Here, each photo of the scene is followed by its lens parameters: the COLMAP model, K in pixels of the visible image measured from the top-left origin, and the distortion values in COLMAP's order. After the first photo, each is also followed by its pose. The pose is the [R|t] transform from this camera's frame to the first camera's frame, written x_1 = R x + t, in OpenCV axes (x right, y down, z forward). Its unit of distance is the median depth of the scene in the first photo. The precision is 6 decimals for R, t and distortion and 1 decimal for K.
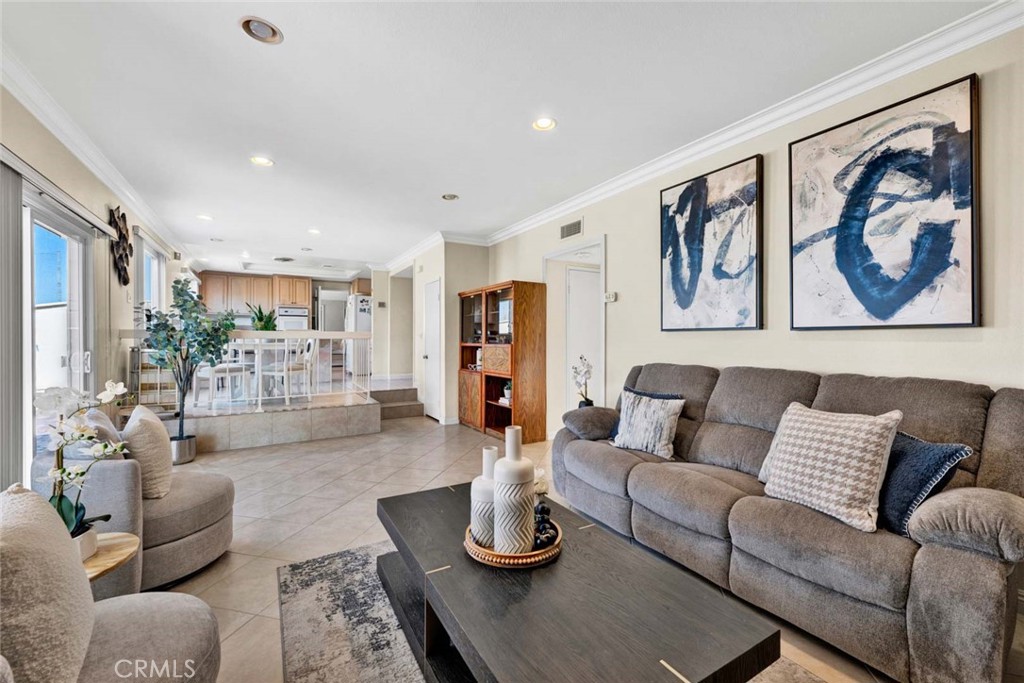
lens RADIAL K [[420.1, 0, 512.0], [0, 420.1, 341.5], [0, 0, 1]] dist [0.000010, -0.000120]
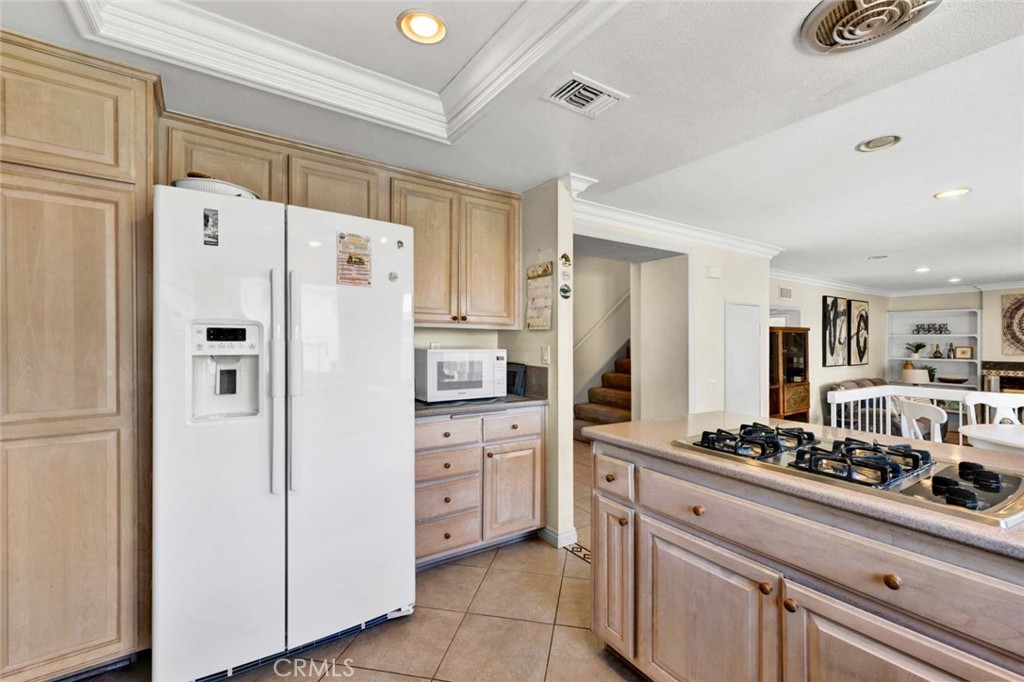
lens RADIAL K [[436.9, 0, 512.0], [0, 436.9, 341.0], [0, 0, 1]] dist [-0.001688, -0.000502]
pose [[-0.058624, 0.004410, 0.998270, -1.898484], [0.003177, 0.999986, -0.004231, -0.166448], [-0.998275, 0.002924, -0.058638, 3.060796]]
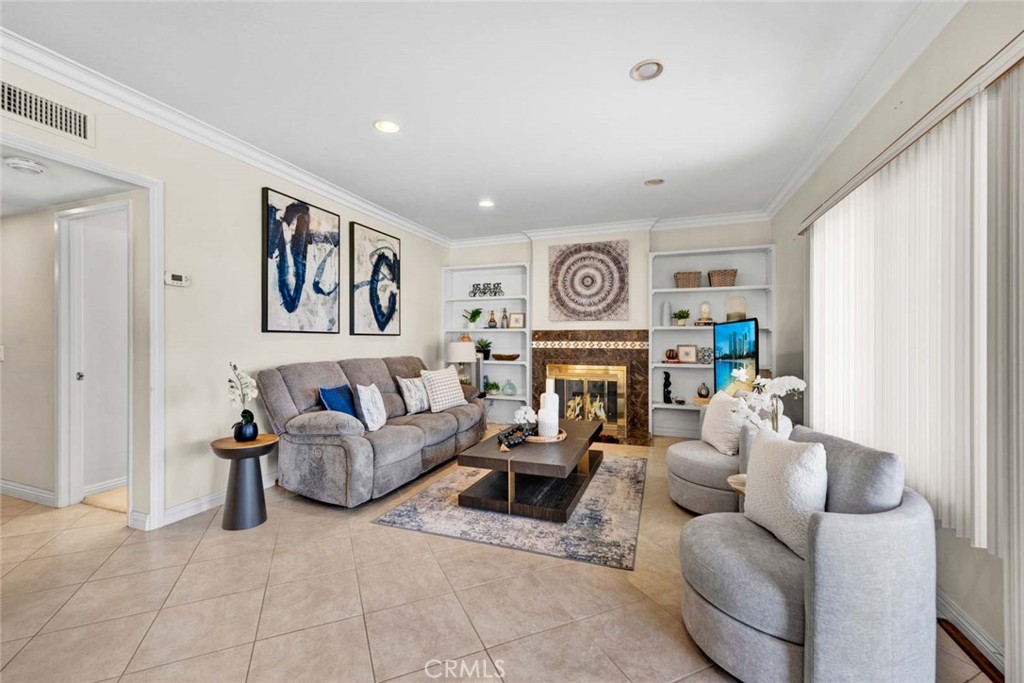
lens RADIAL K [[420.1, 0, 512.0], [0, 420.1, 341.5], [0, 0, 1]] dist [0.000010, -0.000120]
pose [[-0.638940, 0.003460, 0.769249, -0.885464], [0.008095, 0.999965, 0.002226, -0.000065], [-0.769214, 0.007650, -0.638945, 1.395129]]
